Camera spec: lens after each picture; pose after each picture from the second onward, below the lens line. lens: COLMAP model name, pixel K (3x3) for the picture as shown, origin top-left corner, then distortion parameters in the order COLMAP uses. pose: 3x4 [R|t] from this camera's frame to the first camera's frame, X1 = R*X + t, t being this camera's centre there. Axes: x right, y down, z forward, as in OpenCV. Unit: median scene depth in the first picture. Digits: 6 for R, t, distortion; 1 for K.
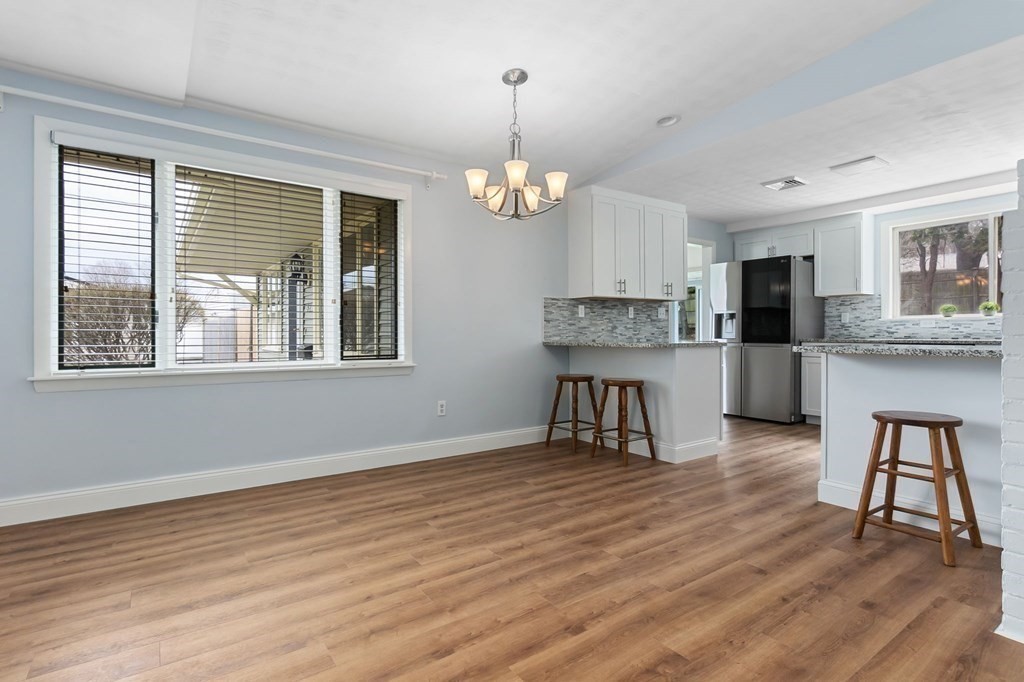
lens RADIAL K [[490.6, 0, 509.0], [0, 490.6, 334.1], [0, 0, 1]] dist [-0.002427, 0.000320]
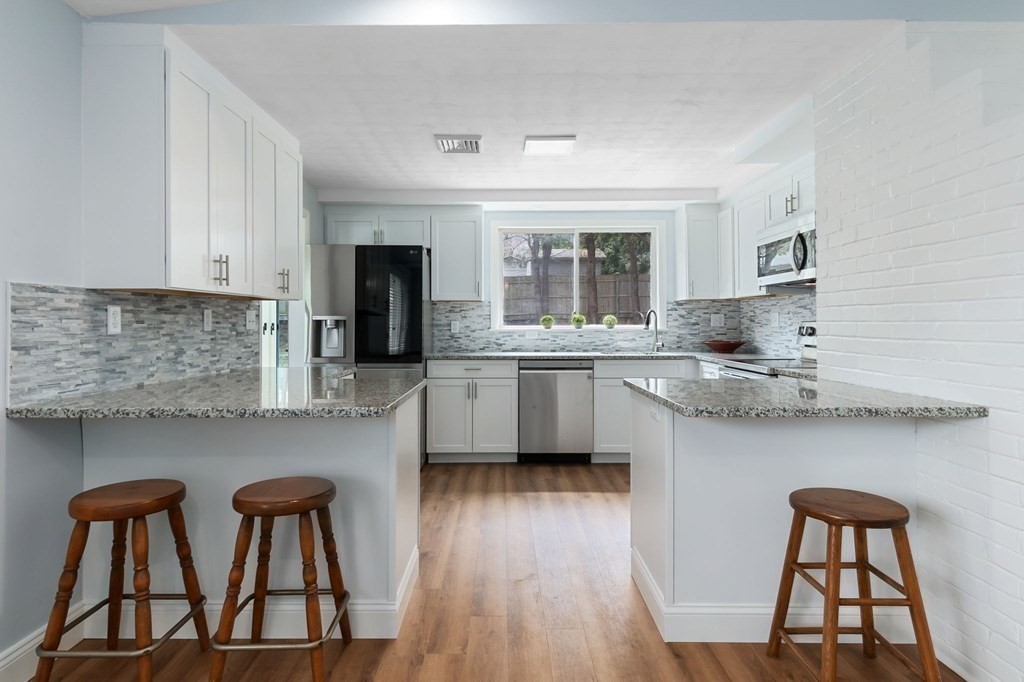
lens RADIAL K [[548.6, 0, 499.7], [0, 548.6, 319.4], [0, 0, 1]] dist [0.004876, 0.000678]
pose [[0.580310, 0.008846, 0.814347, -0.039302], [0.002122, 0.999921, -0.012374, -0.035671], [-0.814393, 0.008909, 0.580246, 0.404812]]
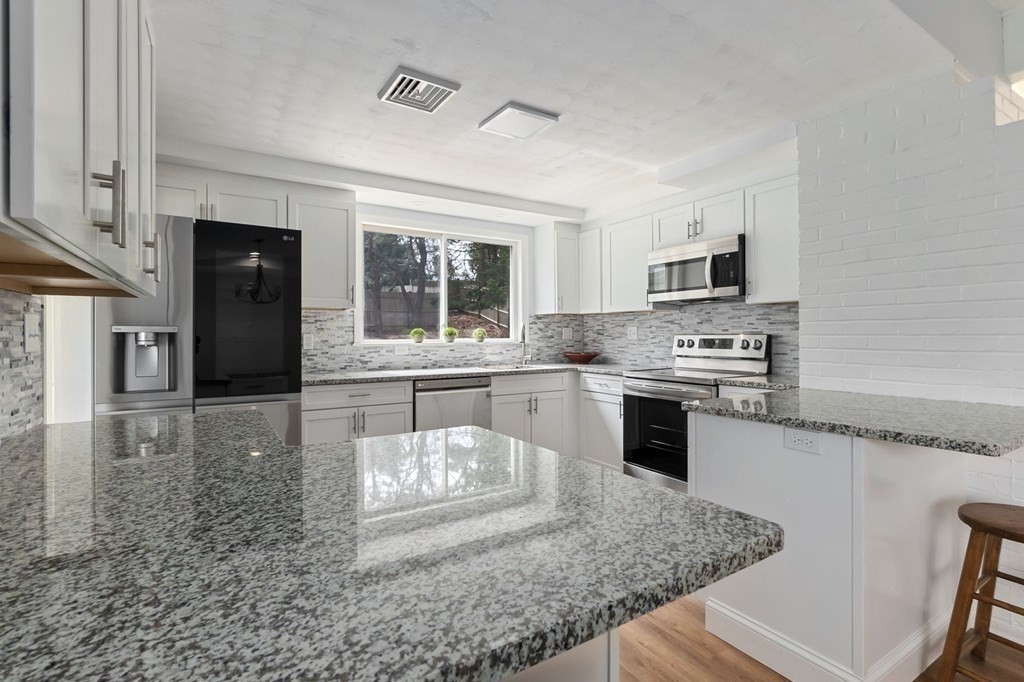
lens RADIAL K [[479.2, 0, 502.1], [0, 479.2, 337.4], [0, 0, 1]] dist [-0.011179, 0.000112]
pose [[0.065753, -0.001129, 0.997835, 0.054703], [0.006356, 0.999980, 0.000712, -0.039397], [-0.997816, 0.006295, 0.065759, 0.720924]]
